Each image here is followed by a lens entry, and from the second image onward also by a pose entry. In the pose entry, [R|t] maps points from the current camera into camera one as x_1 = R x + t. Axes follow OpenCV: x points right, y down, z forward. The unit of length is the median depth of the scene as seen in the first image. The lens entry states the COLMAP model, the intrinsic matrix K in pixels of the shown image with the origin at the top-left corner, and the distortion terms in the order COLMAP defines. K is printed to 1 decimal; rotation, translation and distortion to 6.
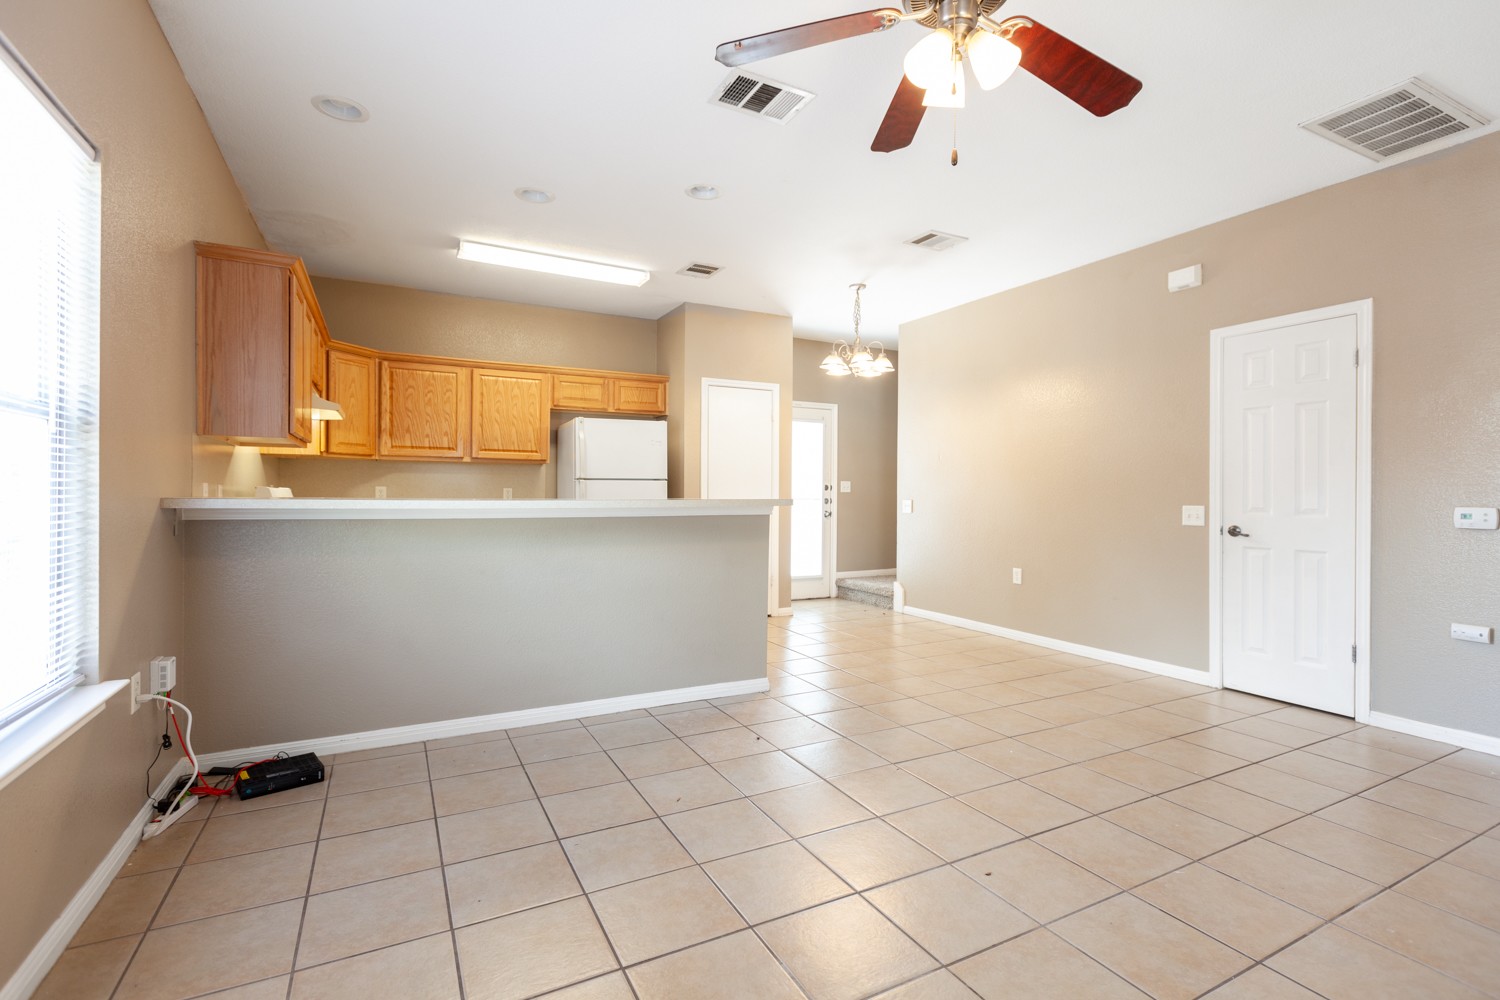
lens RADIAL K [[685.8, 0, 746.9], [0, 685.8, 495.8], [0, 0, 1]] dist [-0.000047, -0.000178]
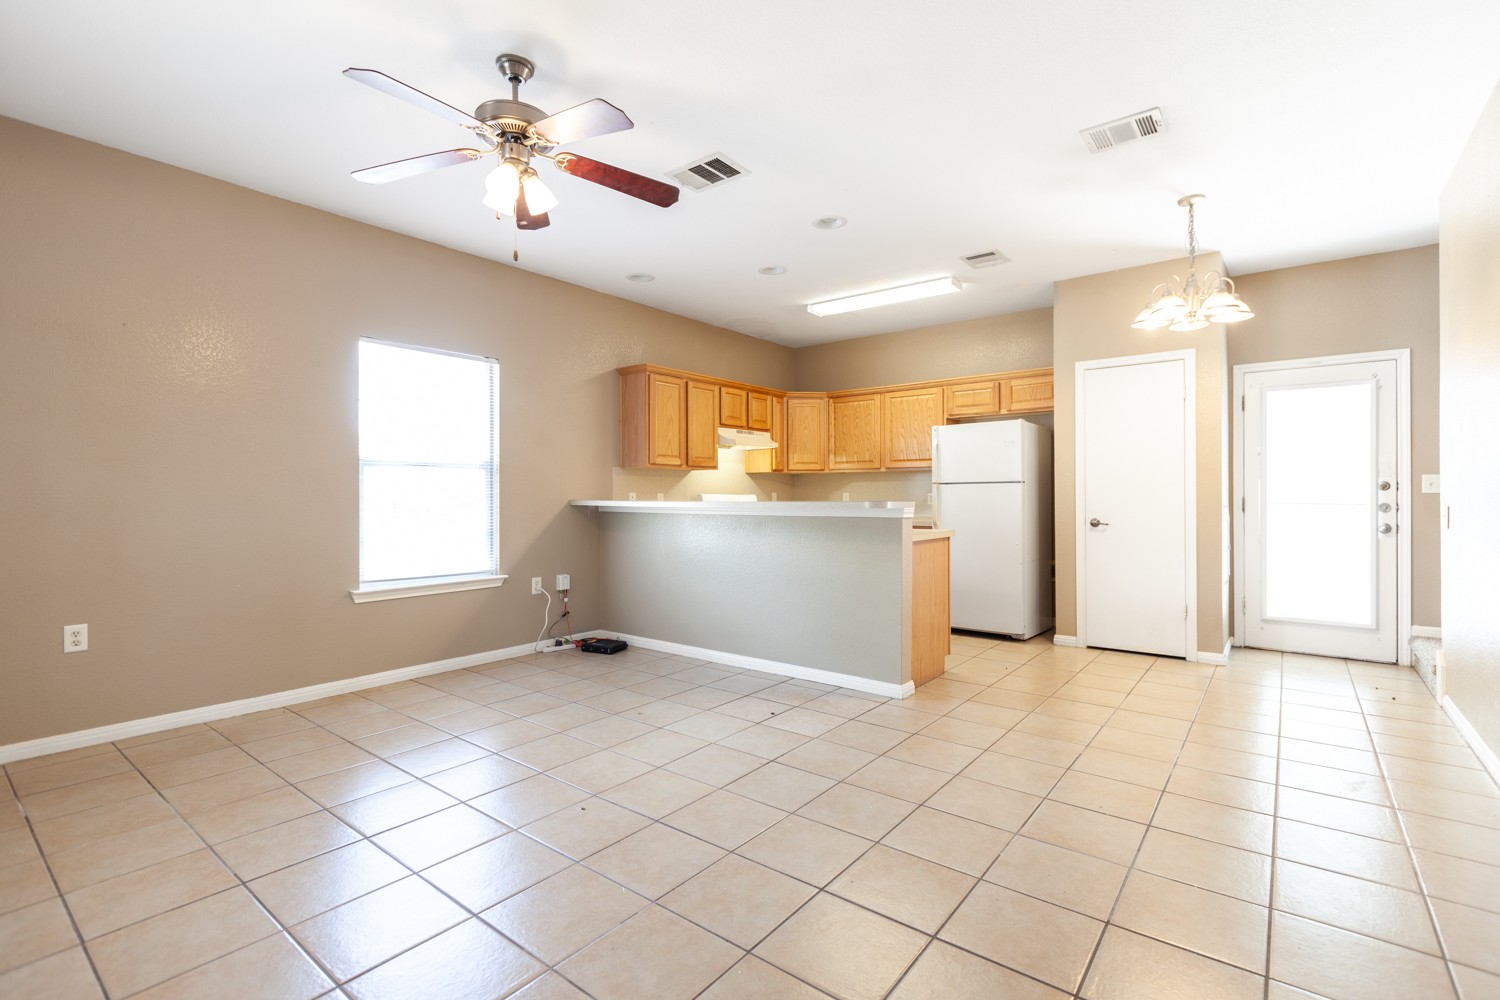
lens RADIAL K [[685.8, 0, 746.9], [0, 685.8, 495.8], [0, 0, 1]] dist [-0.000047, -0.000178]
pose [[0.409482, -0.007315, -0.912289, 0.622474], [-0.000760, 0.999965, -0.008360, 0.003603], [0.912318, 0.004116, 0.409462, 0.302302]]
